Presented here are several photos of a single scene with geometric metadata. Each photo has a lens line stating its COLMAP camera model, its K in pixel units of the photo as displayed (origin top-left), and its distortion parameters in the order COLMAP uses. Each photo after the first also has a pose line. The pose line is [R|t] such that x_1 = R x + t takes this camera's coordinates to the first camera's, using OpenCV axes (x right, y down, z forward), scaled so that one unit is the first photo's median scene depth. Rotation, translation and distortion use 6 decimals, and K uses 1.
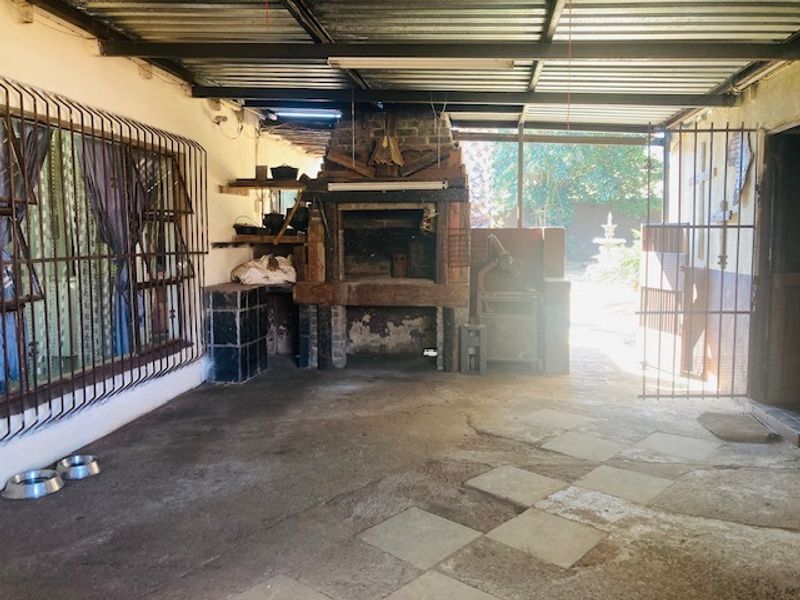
lens RADIAL K [[656.5, 0, 401.1], [0, 656.5, 299.4], [0, 0, 1]] dist [0.001400, 0.012658]
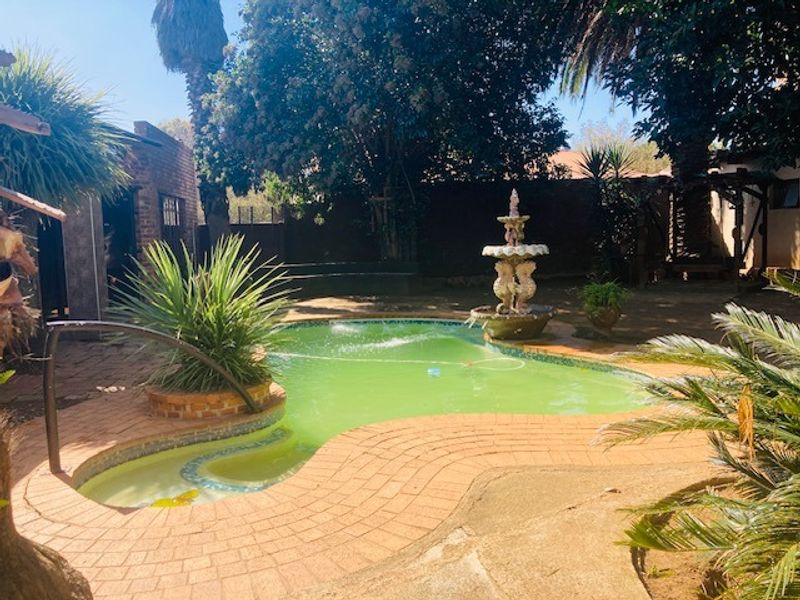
lens RADIAL K [[656.5, 0, 399.7], [0, 656.5, 300.2], [0, 0, 1]] dist [0.001400, 0.012658]
pose [[0.974953, -0.032617, 0.220006, 0.249612], [0.033080, 0.999451, 0.001580, -0.106691], [-0.219937, 0.005738, 0.975497, 1.048893]]
